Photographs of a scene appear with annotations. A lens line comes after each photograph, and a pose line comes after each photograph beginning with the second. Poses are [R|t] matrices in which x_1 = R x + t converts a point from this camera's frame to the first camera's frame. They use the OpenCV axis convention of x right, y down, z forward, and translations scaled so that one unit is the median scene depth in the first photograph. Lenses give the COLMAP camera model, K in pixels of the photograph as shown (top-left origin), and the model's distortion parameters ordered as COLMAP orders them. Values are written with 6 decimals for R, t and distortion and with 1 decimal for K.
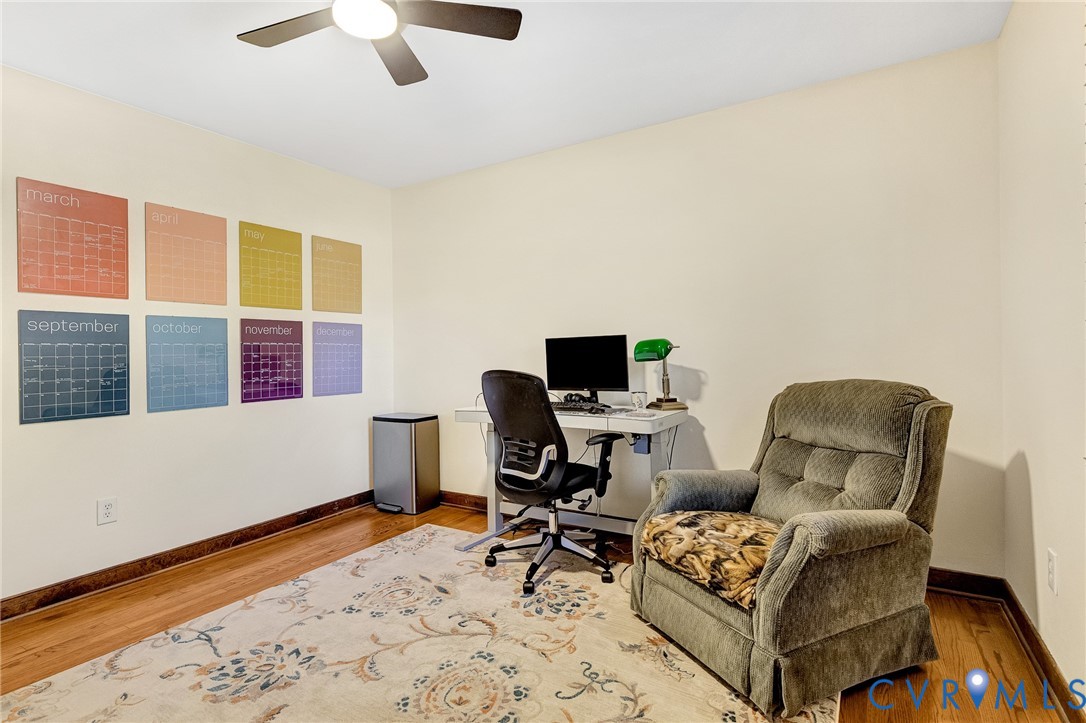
lens RADIAL K [[527.9, 0, 529.2], [0, 527.9, 353.2], [0, 0, 1]] dist [0.005217, -0.000011]
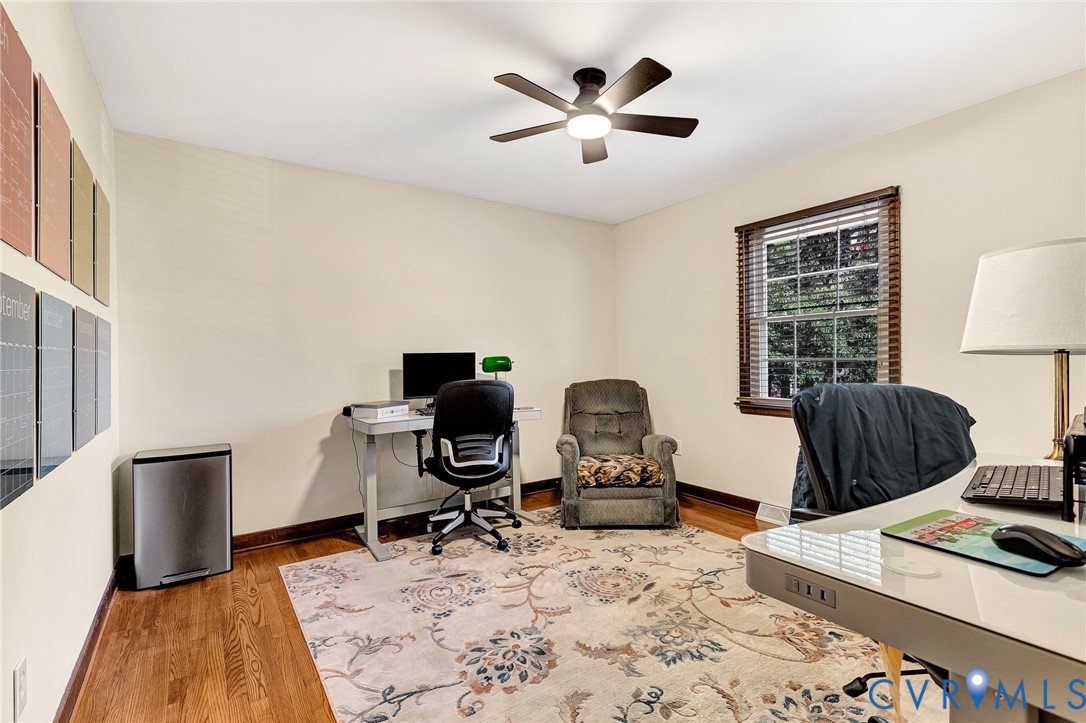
lens RADIAL K [[506.4, 0, 544.2], [0, 506.4, 366.1], [0, 0, 1]] dist [0.005744, -0.000143]
pose [[0.400136, 0.005739, 0.916438, -1.202630], [0.002600, 0.999969, -0.007398, 0.011865], [-0.916452, 0.005343, 0.400109, 0.439171]]
